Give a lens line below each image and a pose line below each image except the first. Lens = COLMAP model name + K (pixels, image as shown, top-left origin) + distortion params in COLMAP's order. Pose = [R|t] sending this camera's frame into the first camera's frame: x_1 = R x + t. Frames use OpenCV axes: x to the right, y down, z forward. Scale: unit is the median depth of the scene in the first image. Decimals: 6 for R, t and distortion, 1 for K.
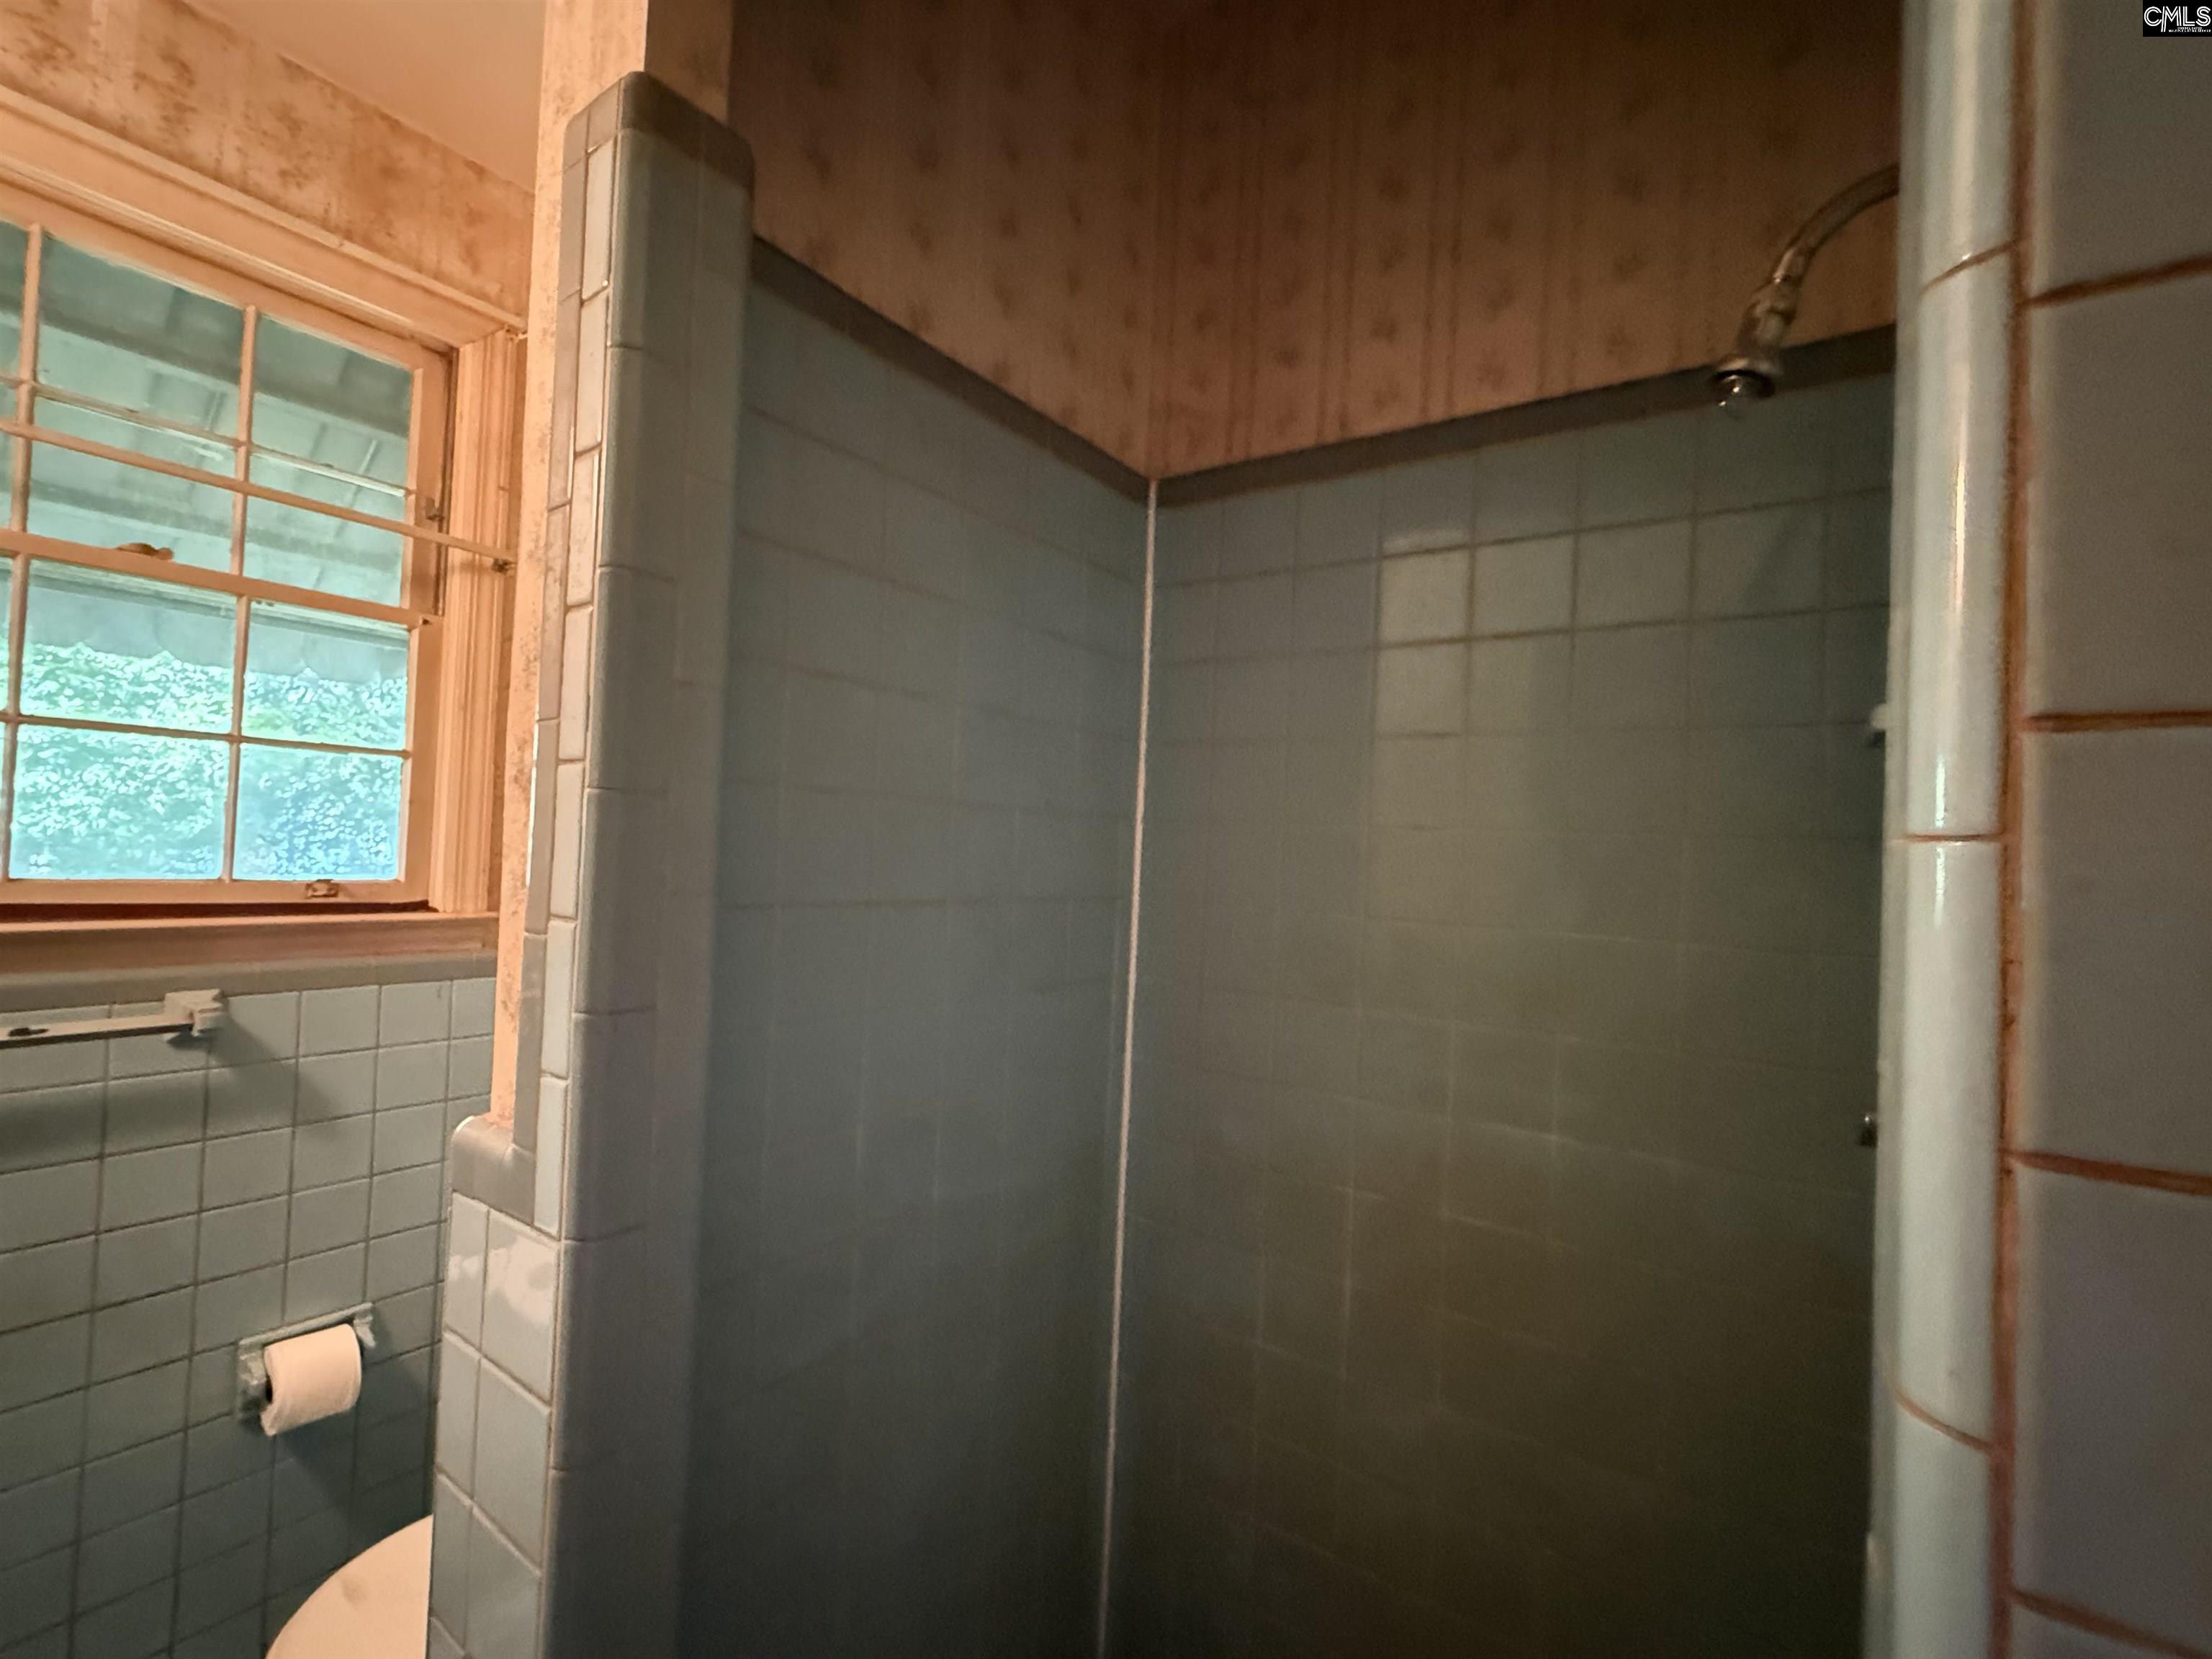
lens RADIAL K [[963.9, 0, 1111.1], [0, 963.9, 831.5], [0, 0, 1]] dist [-0.002112, 0.000358]
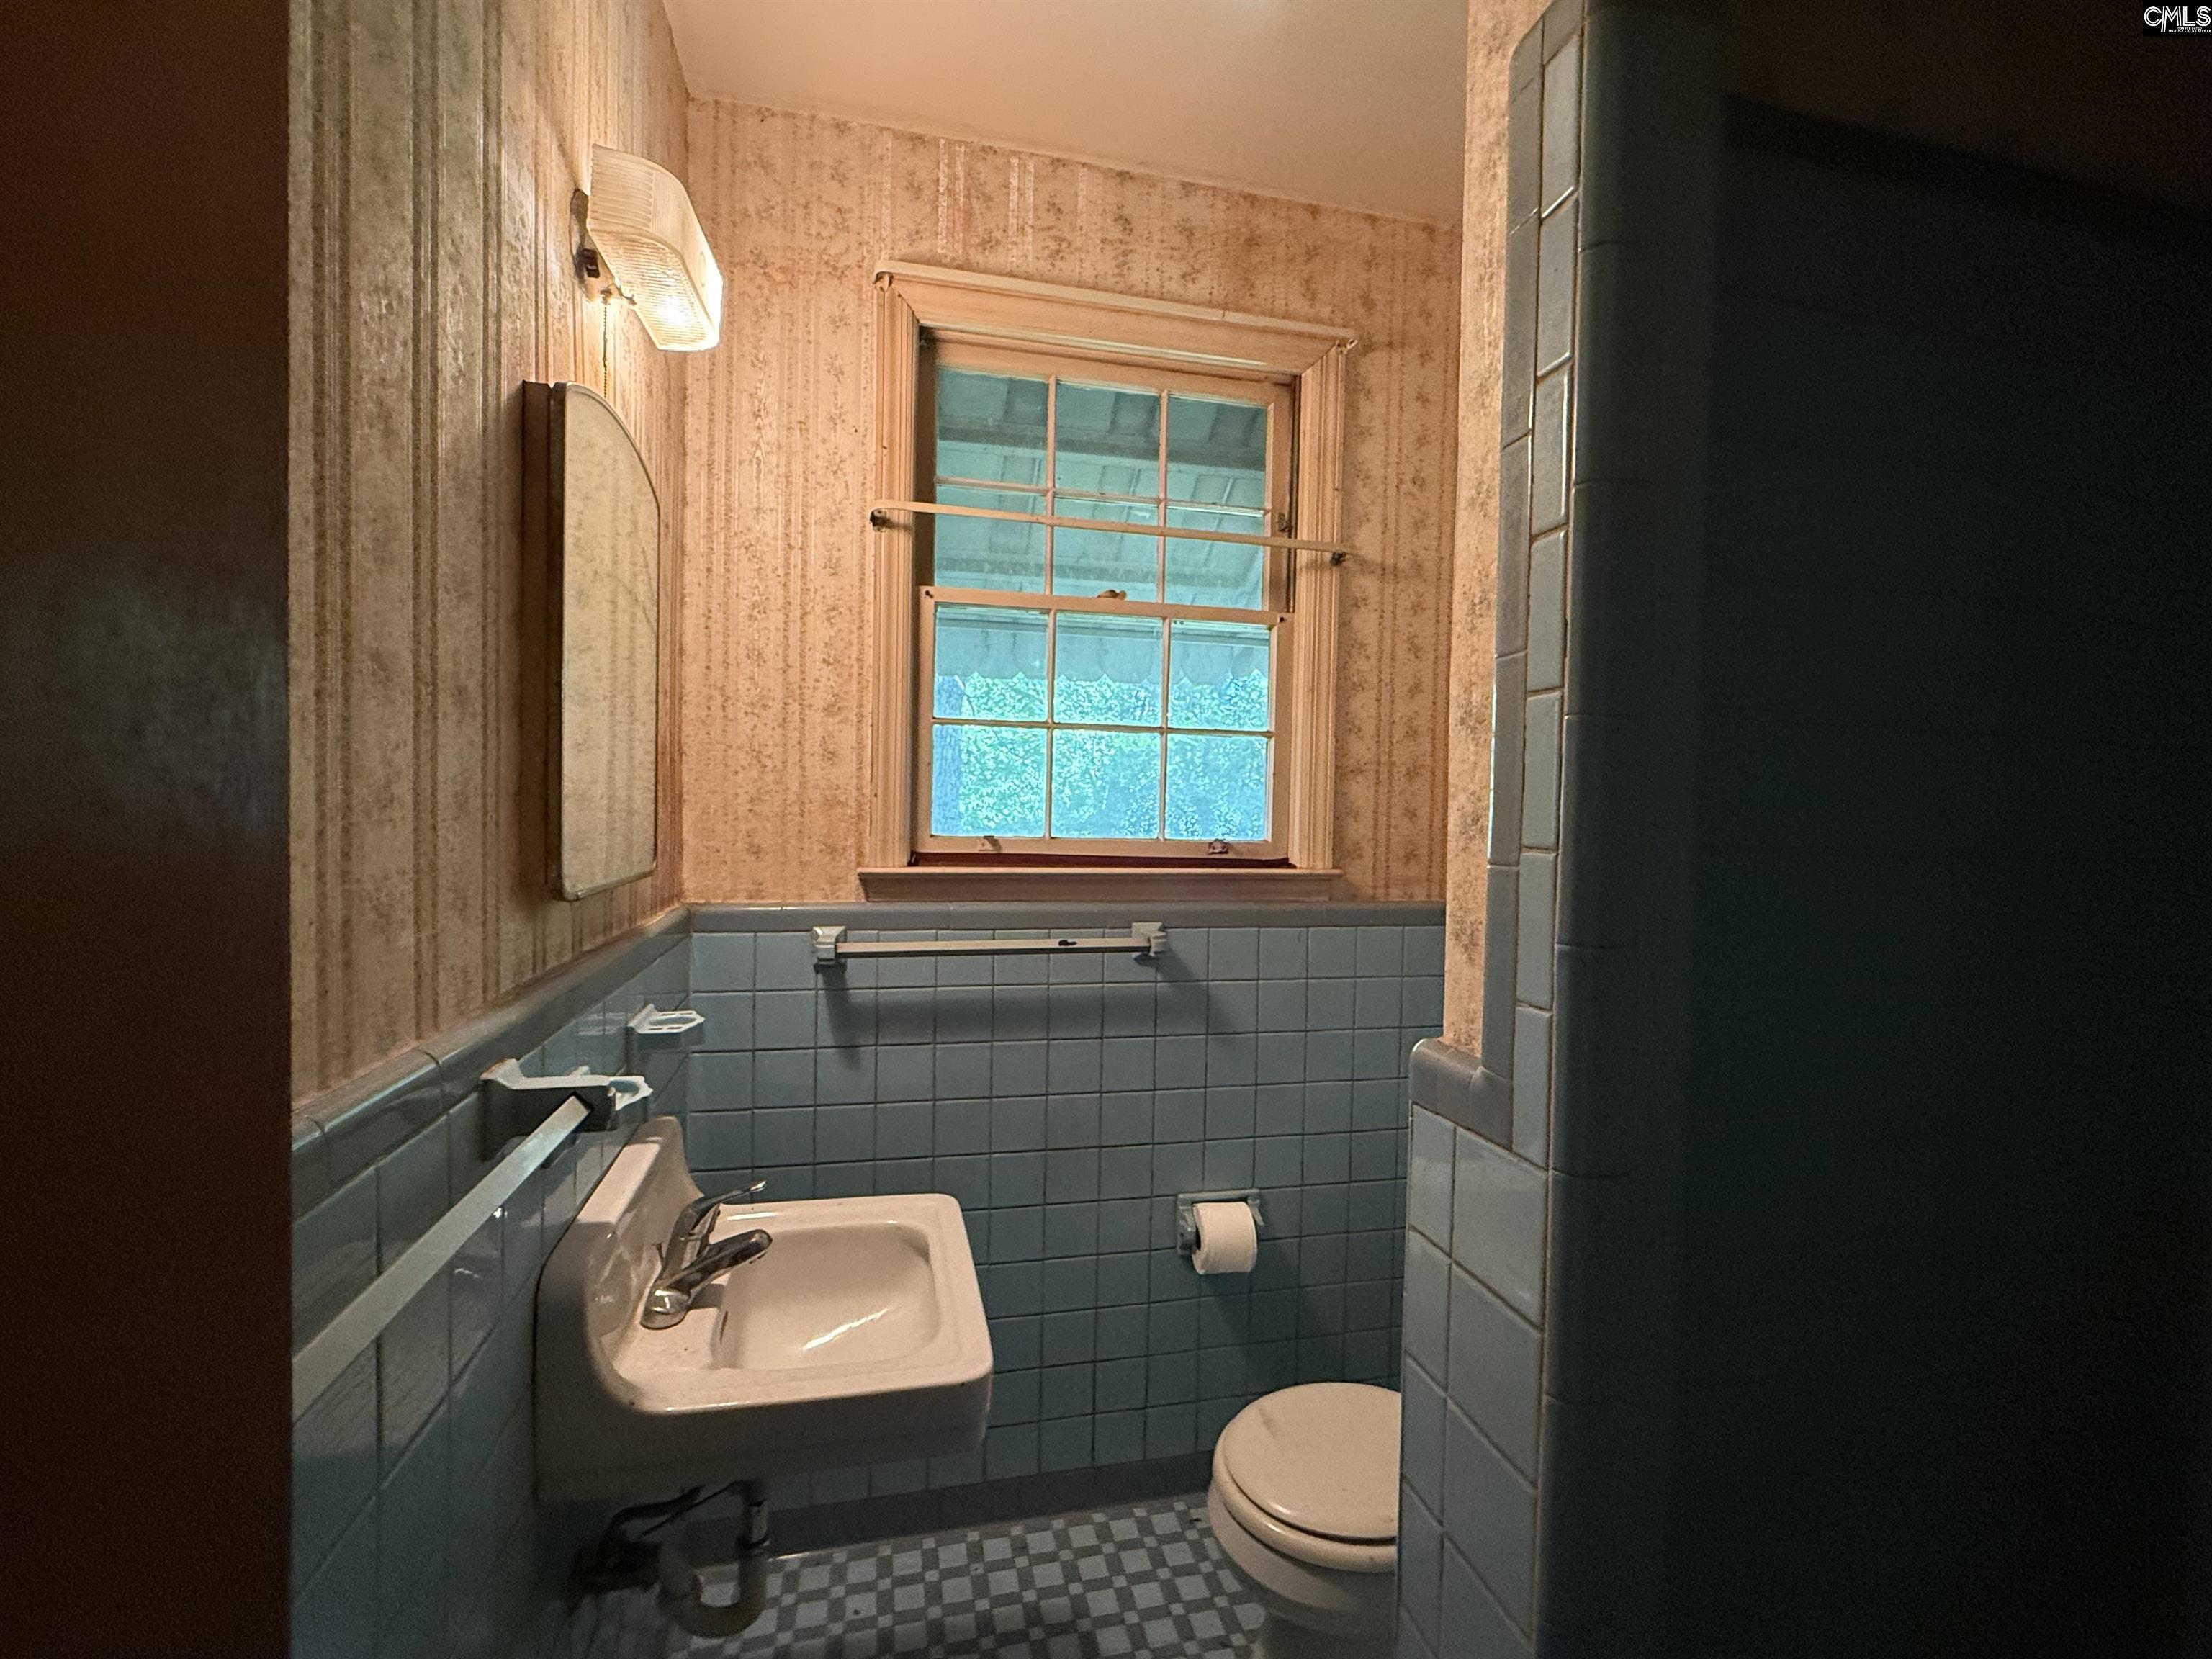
lens RADIAL K [[963.9, 0, 1110.3], [0, 963.9, 828.9], [0, 0, 1]] dist [-0.002112, 0.000358]
pose [[0.745093, -0.011461, -0.666862, -0.102727], [0.024832, 0.999636, 0.010566, 0.020908], [0.666498, -0.024432, 0.745107, -0.016695]]
